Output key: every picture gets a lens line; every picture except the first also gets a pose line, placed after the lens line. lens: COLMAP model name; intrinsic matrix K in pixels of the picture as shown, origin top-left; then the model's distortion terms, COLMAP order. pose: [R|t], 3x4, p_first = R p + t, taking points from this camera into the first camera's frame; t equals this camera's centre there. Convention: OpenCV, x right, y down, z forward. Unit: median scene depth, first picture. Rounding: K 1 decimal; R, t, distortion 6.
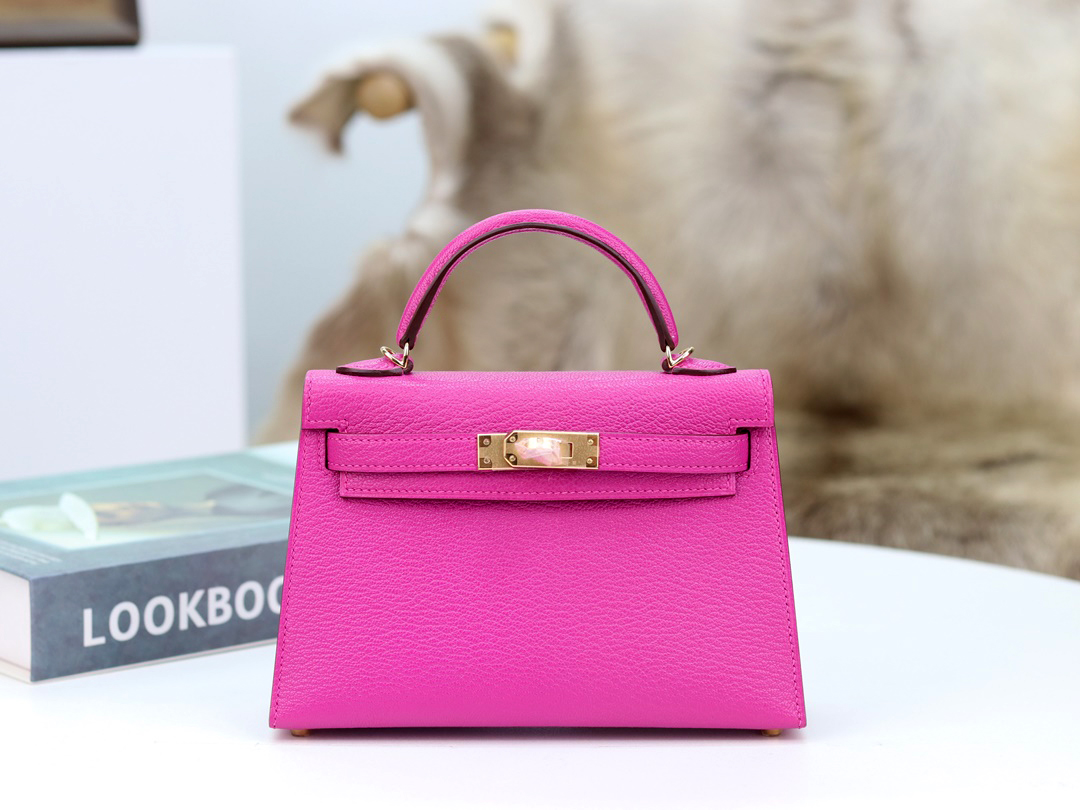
lens RADIAL K [[2420.2, 0, 546.3], [0, 2420.2, 405.4], [0, 0, 1]] dist [0.045063, 0.000000]
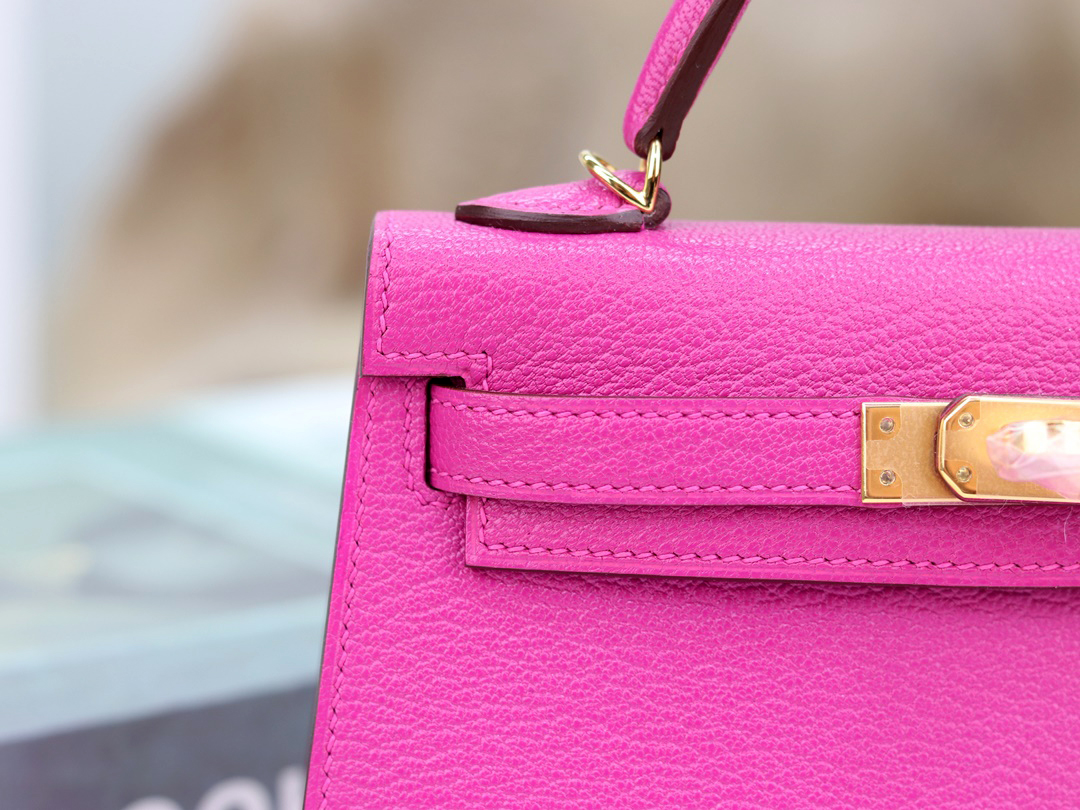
lens RADIAL K [[2420.2, 0, 543.8], [0, 2420.2, 404.0], [0, 0, 1]] dist [0.045063, 0.000000]
pose [[0.998879, 0.016930, 0.044199, -0.089640], [-0.019834, 0.997615, 0.066120, -0.010328], [-0.042974, -0.066923, 0.996832, 0.640024]]
